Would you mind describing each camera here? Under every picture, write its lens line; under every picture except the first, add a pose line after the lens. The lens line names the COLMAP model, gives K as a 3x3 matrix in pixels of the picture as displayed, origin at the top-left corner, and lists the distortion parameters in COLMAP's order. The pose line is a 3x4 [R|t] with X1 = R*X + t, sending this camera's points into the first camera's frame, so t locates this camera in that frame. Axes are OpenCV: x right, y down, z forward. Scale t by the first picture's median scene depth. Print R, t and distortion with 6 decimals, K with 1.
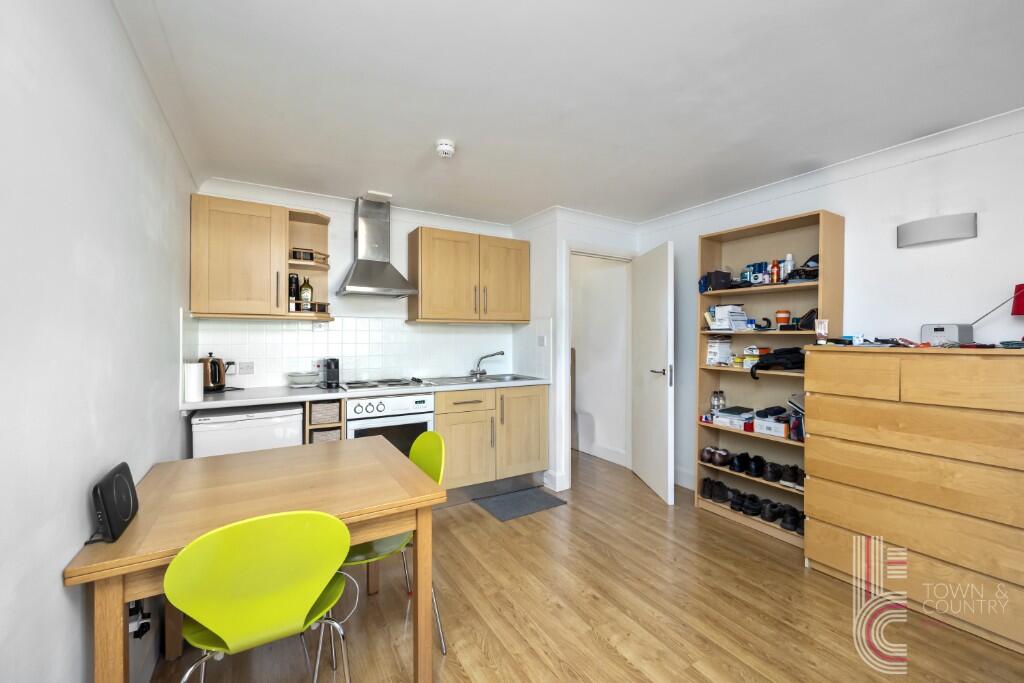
lens RADIAL K [[419.4, 0, 530.2], [0, 419.4, 336.0], [0, 0, 1]] dist [-0.004380, -0.000132]
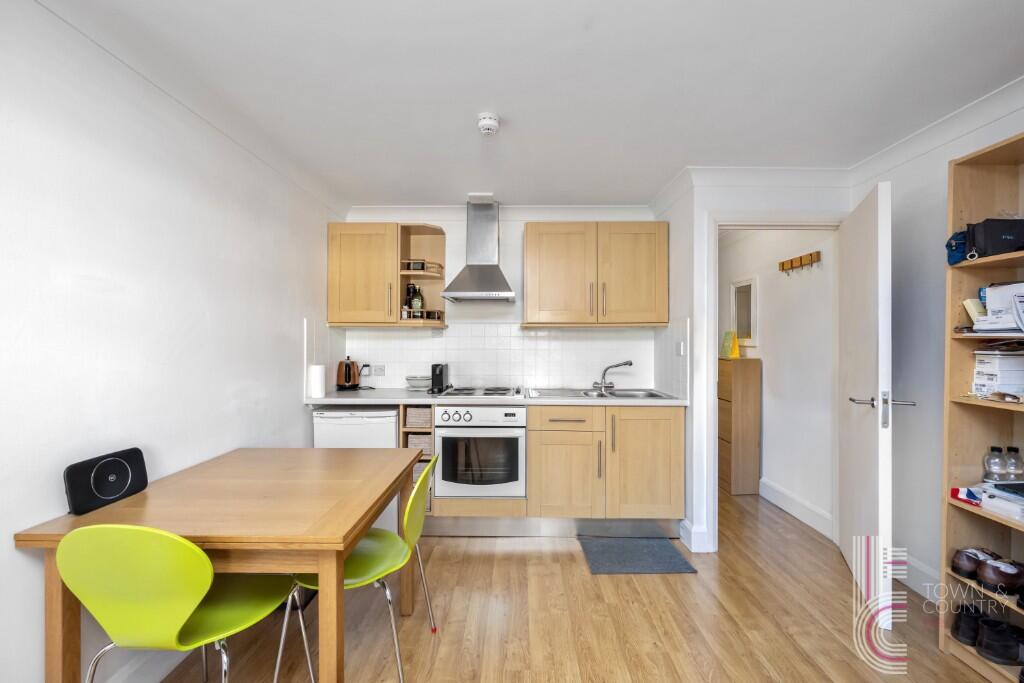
lens RADIAL K [[419.4, 0, 518.3], [0, 419.4, 342.3], [0, 0, 1]] dist [-0.004380, -0.000132]
pose [[0.834763, 0.001585, -0.550607, 0.238938], [-0.001092, 0.999999, 0.001223, -0.000958], [0.550608, -0.000420, 0.834764, 0.236968]]
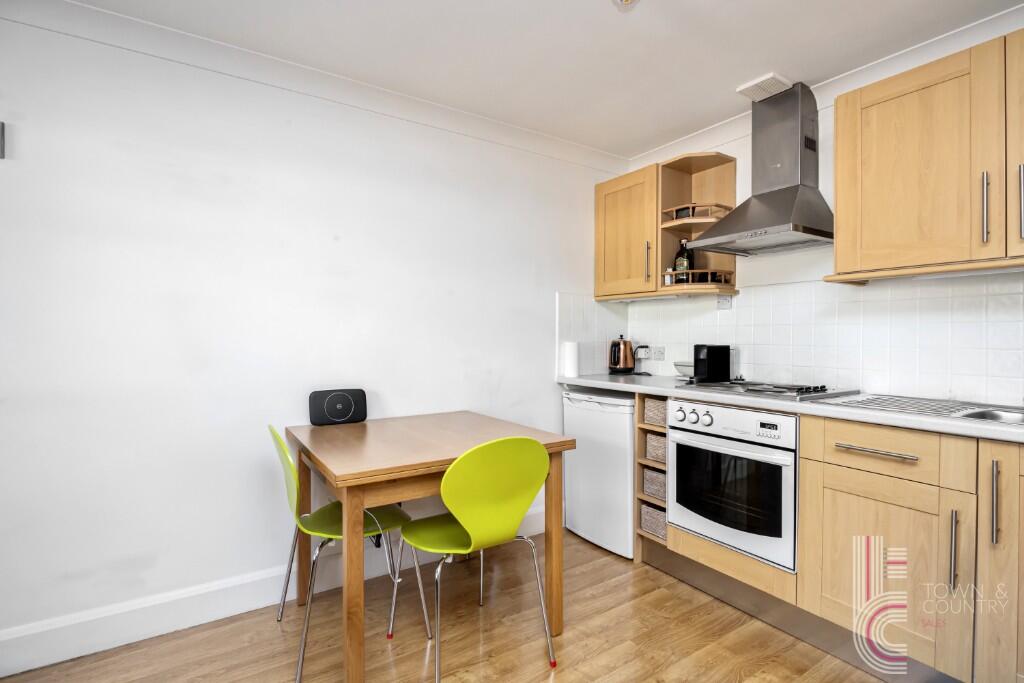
lens RADIAL K [[511.4, 0, 508.9], [0, 511.4, 337.0], [0, 0, 1]] dist [-0.001373, 0.002038]
pose [[-0.008642, 0.001912, -0.999961, 0.394564], [-0.003465, 0.999992, 0.001942, 0.037255], [0.999957, 0.003482, -0.008636, 0.625306]]
